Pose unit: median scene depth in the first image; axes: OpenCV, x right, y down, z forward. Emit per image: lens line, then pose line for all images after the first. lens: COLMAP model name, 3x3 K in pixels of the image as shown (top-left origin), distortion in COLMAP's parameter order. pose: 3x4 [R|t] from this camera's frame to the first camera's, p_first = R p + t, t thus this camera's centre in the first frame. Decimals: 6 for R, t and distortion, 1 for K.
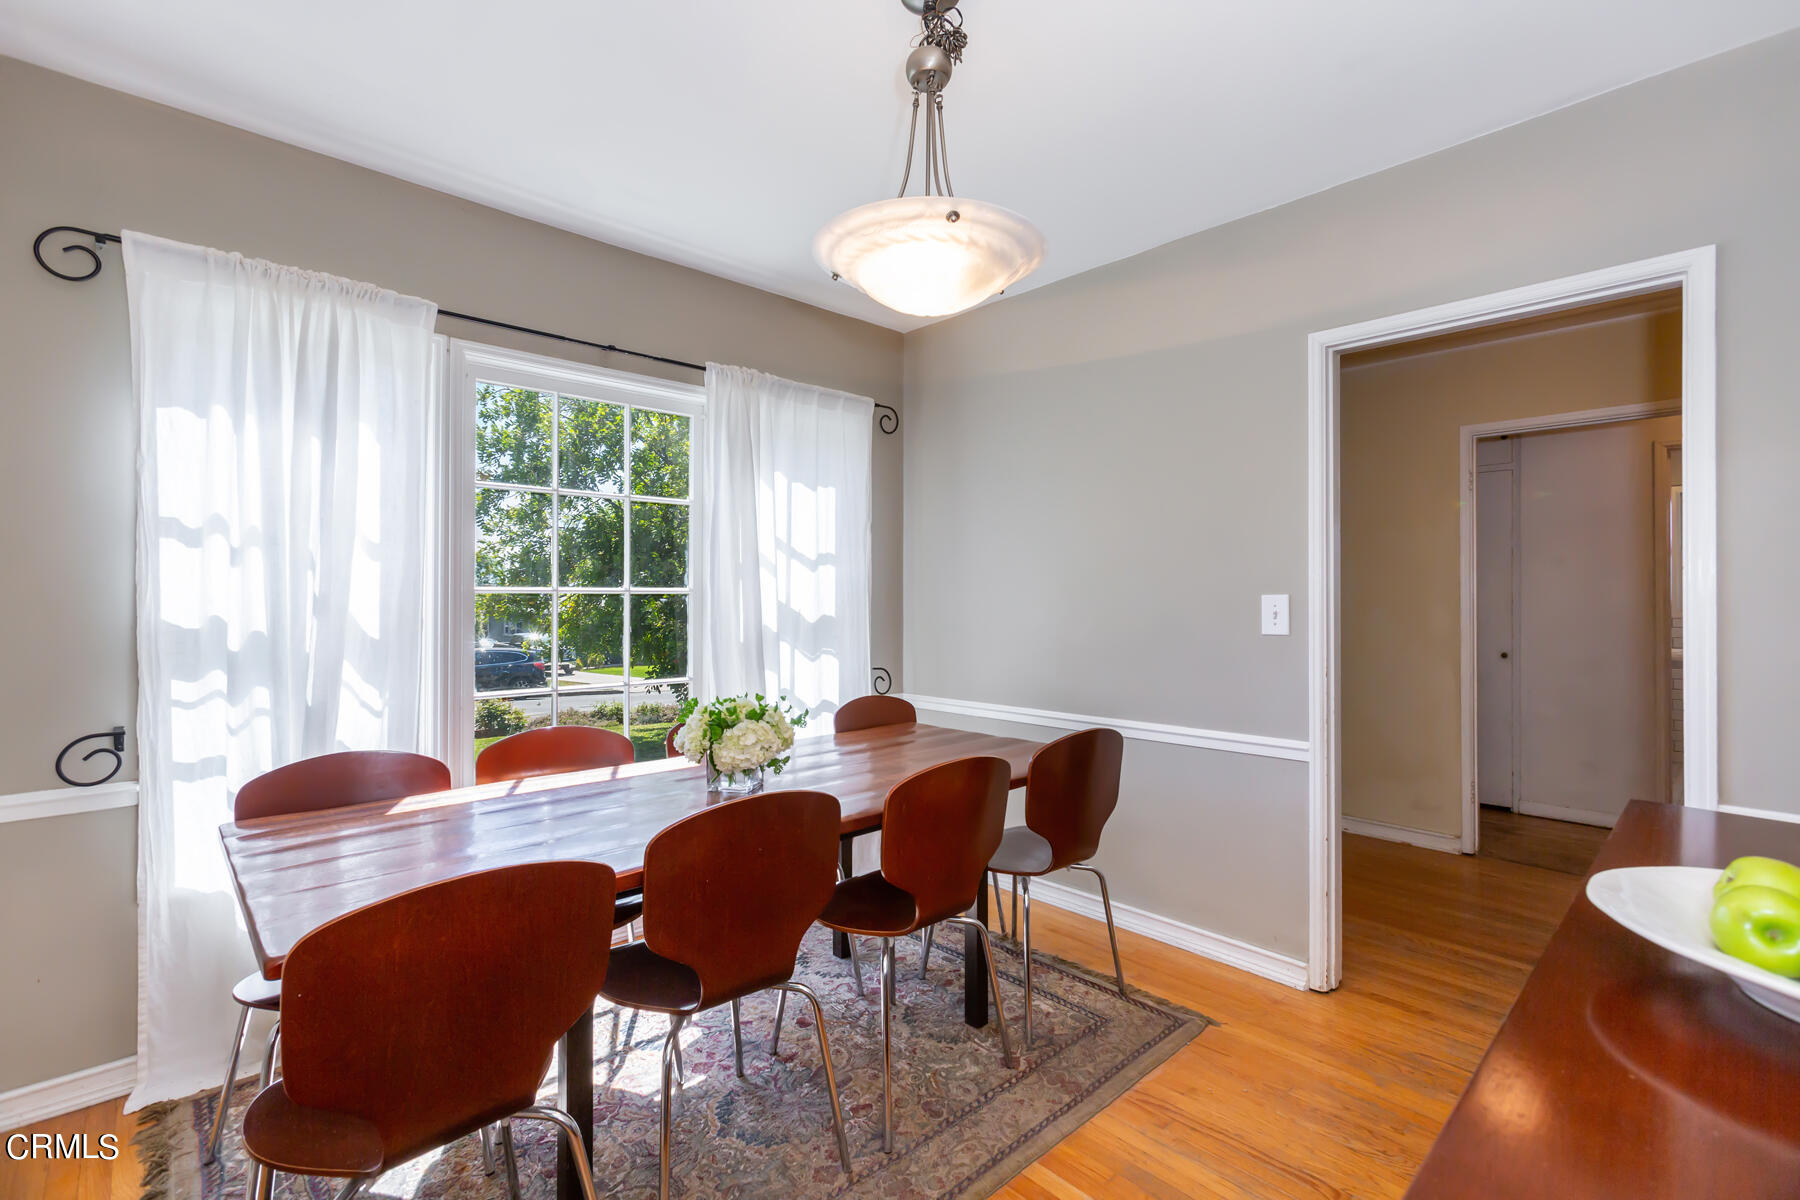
lens RADIAL K [[801.6, 0, 898.7], [0, 801.6, 596.5], [0, 0, 1]] dist [0.000466, 0.005057]
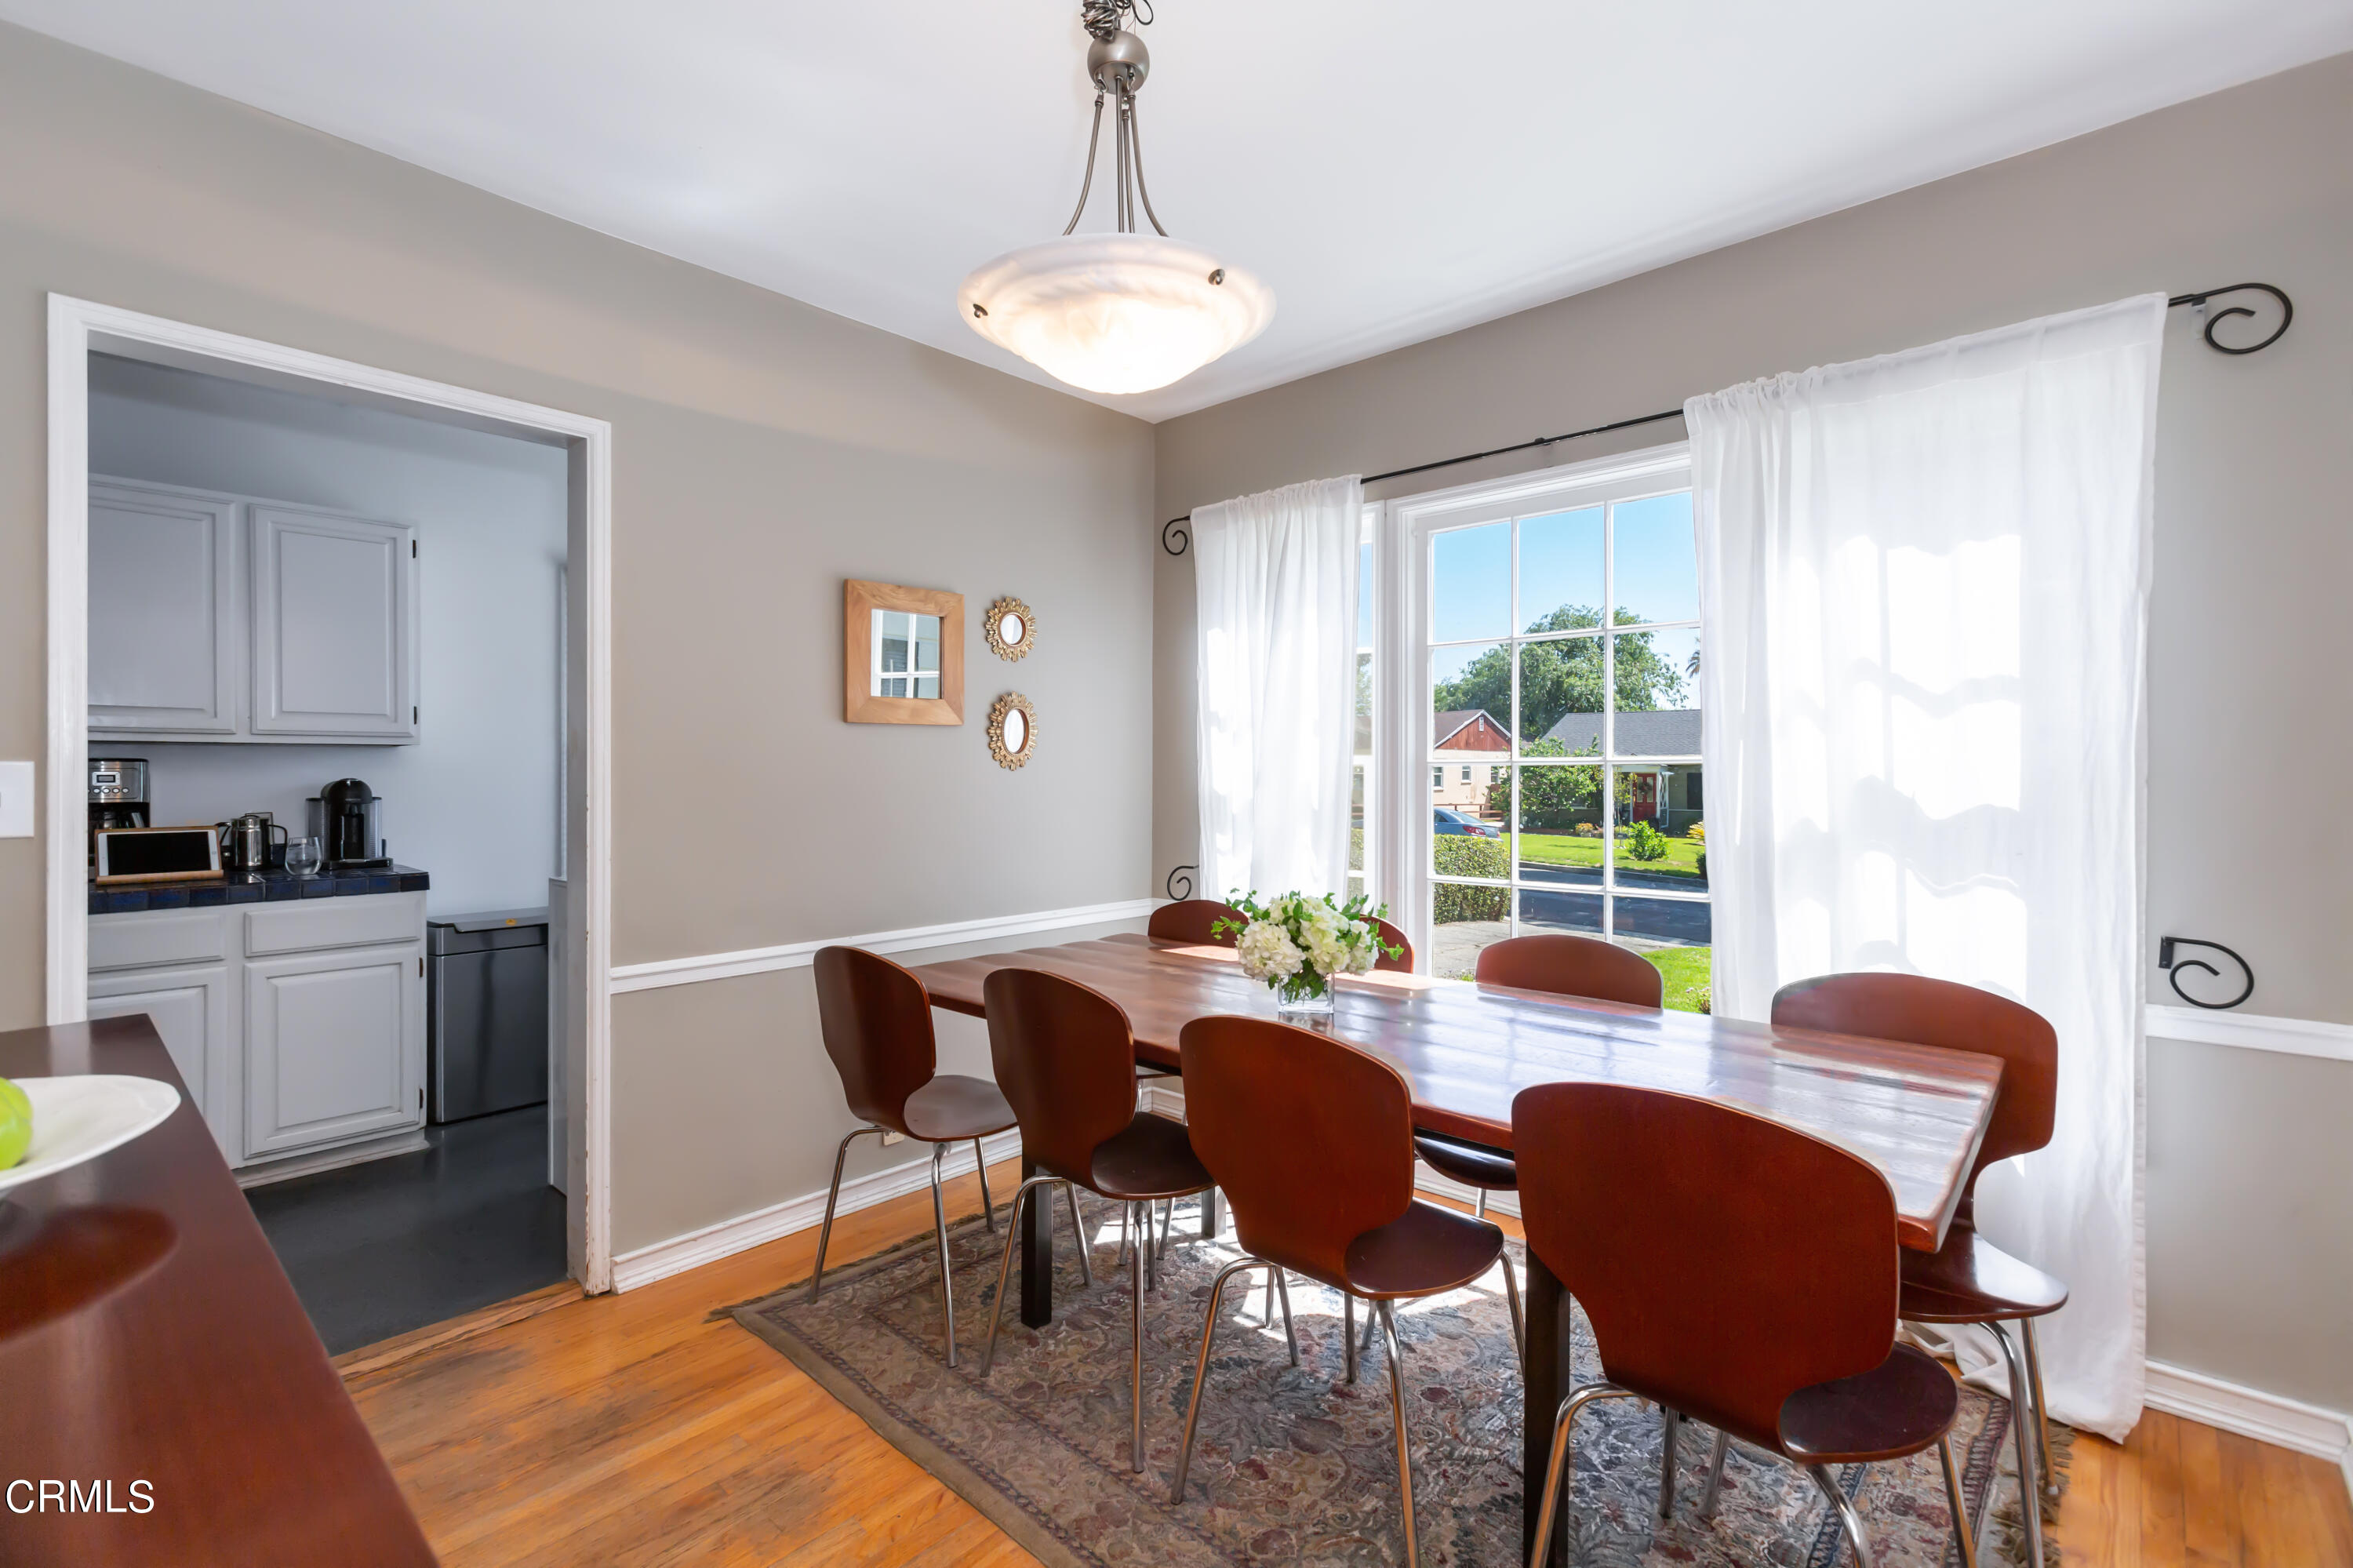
lens RADIAL K [[1047.9, 0, 1175.9], [0, 1047.9, 776.3], [0, 0, 1]] dist [0.000466, 0.005057]
pose [[0.089253, 0.006762, -0.995986, 0.552559], [0.003800, 0.999967, 0.007130, -0.001056], [0.996002, -0.004421, 0.089224, 0.519214]]
